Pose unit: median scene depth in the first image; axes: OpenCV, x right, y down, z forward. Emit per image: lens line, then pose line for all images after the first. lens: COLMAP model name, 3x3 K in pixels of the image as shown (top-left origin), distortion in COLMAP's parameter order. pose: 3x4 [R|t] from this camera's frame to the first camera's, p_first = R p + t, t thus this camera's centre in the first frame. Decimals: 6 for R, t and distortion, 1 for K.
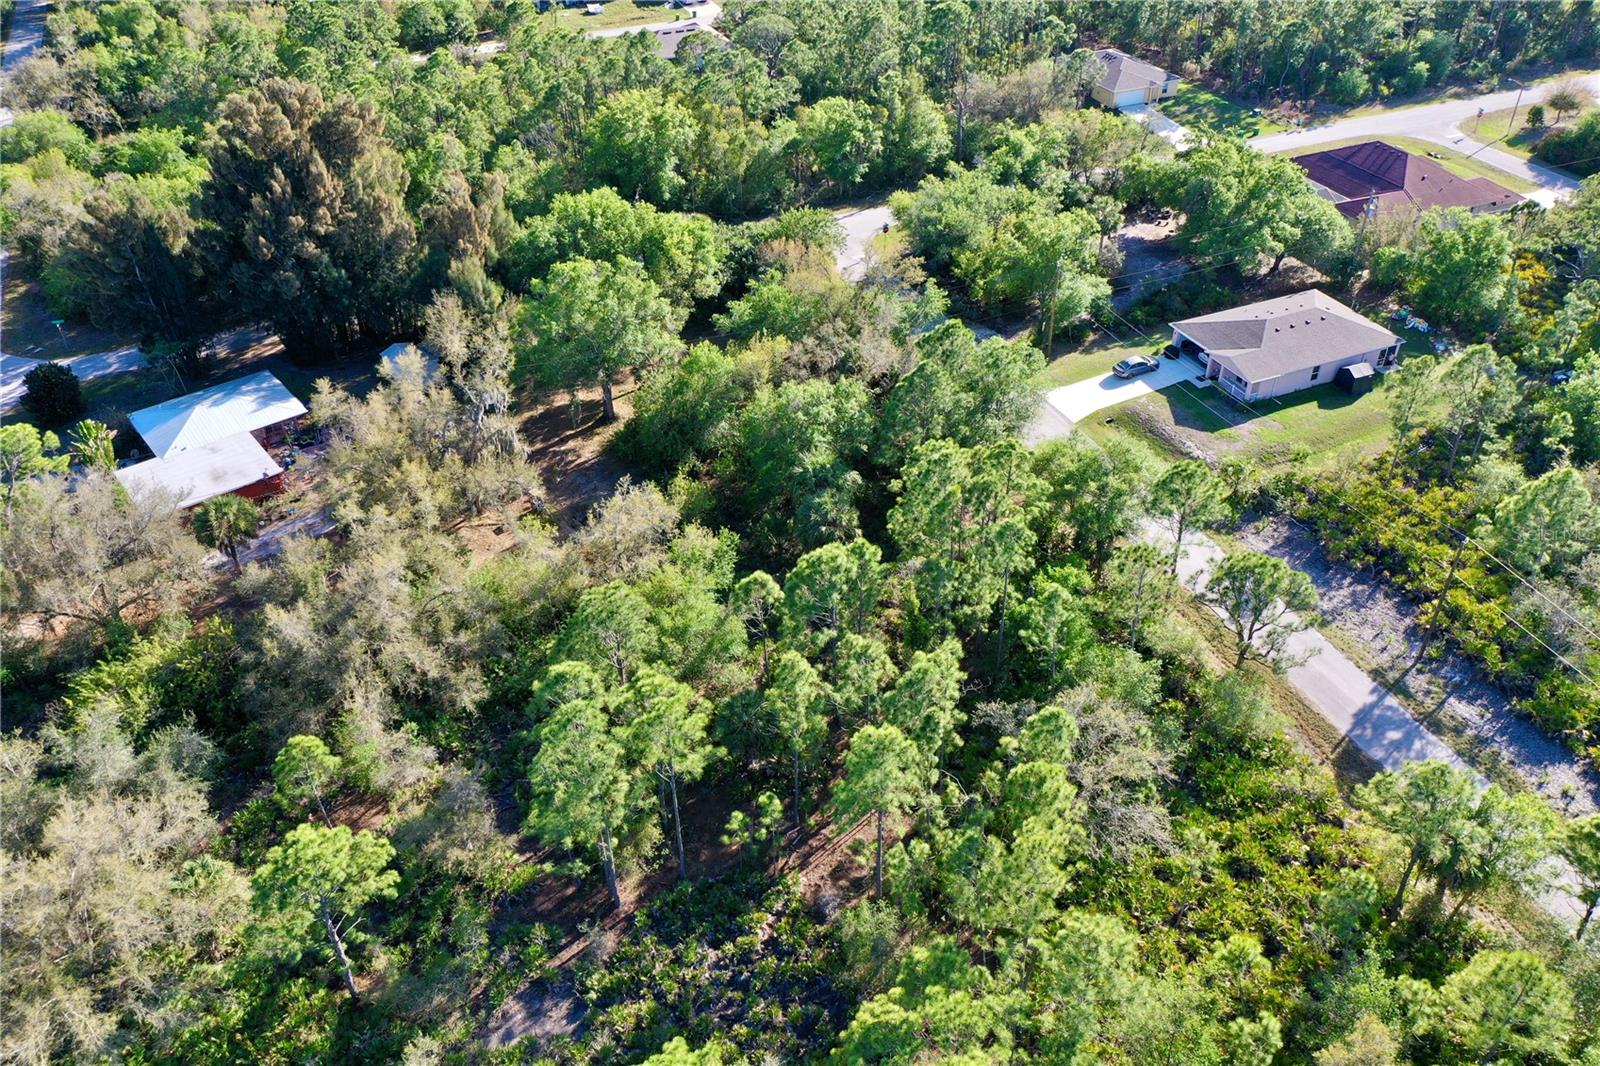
lens RADIAL K [[1302.9, 0, 804.7], [0, 1302.9, 532.7], [0, 0, 1]] dist [0.002174, -0.009801]
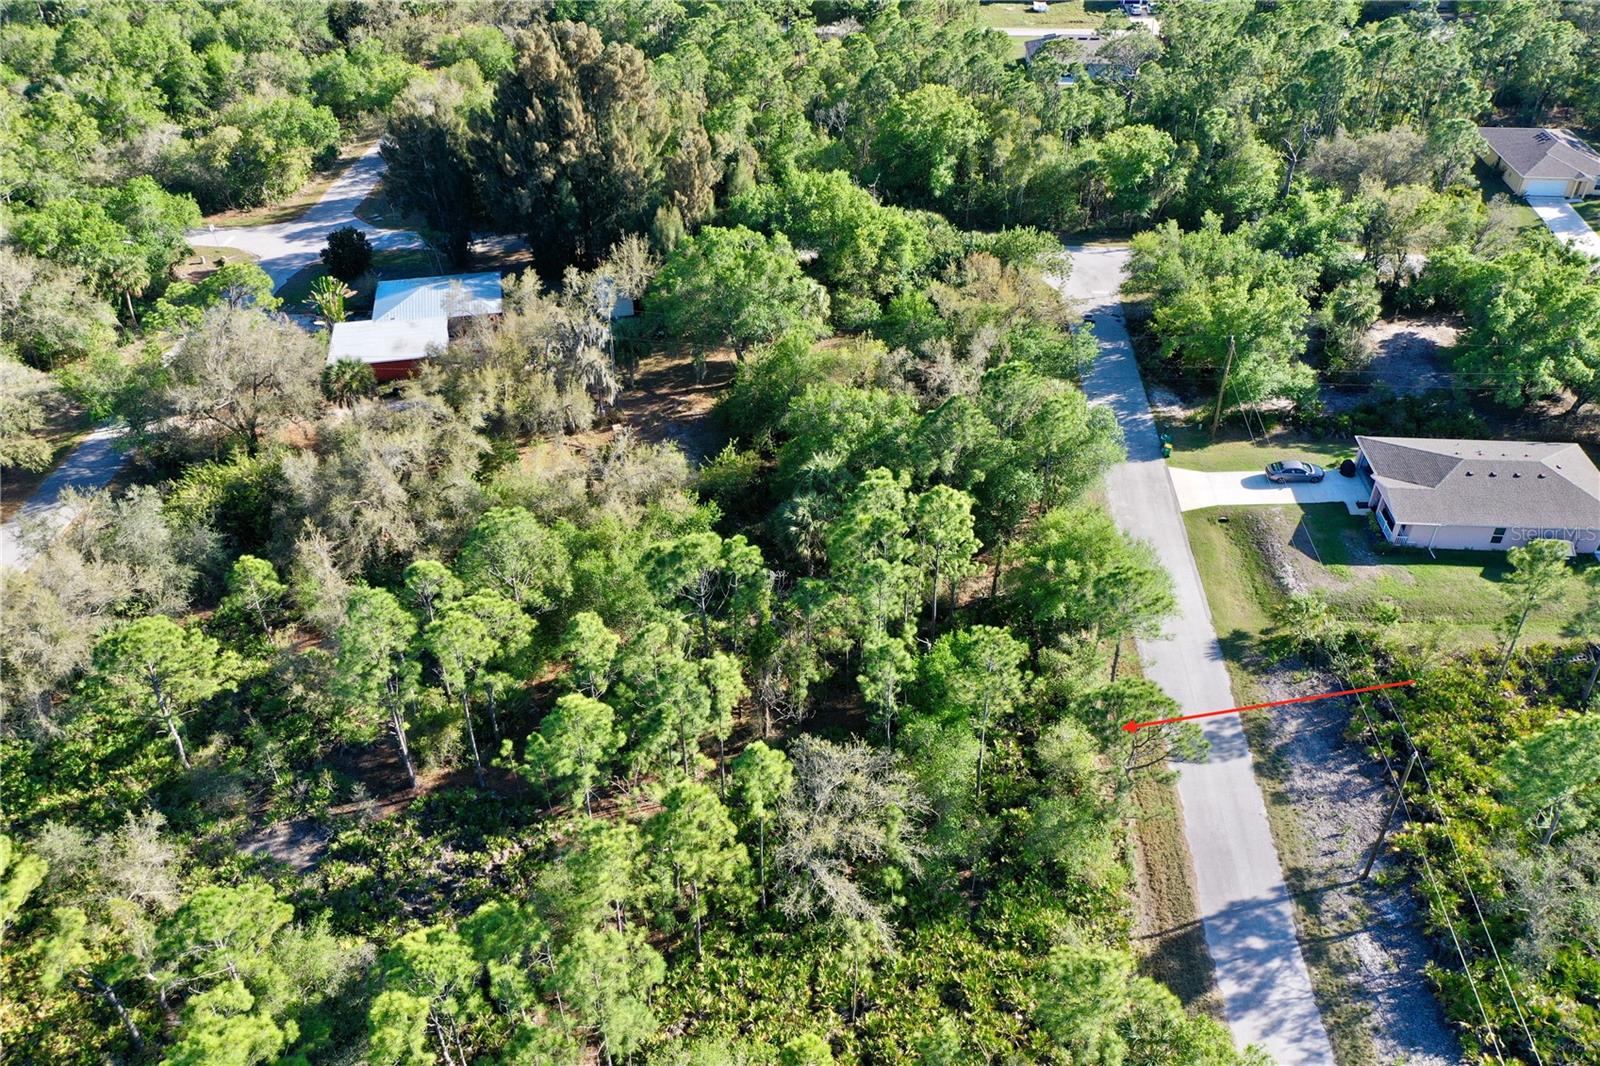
lens RADIAL K [[1302.9, 0, 795.6], [0, 1302.9, 530.9], [0, 0, 1]] dist [0.002174, -0.009801]
pose [[0.877724, 0.283057, -0.386626, 0.325382], [-0.281968, 0.957491, 0.060871, -0.050744], [0.387421, 0.055588, 0.920226, 0.064251]]
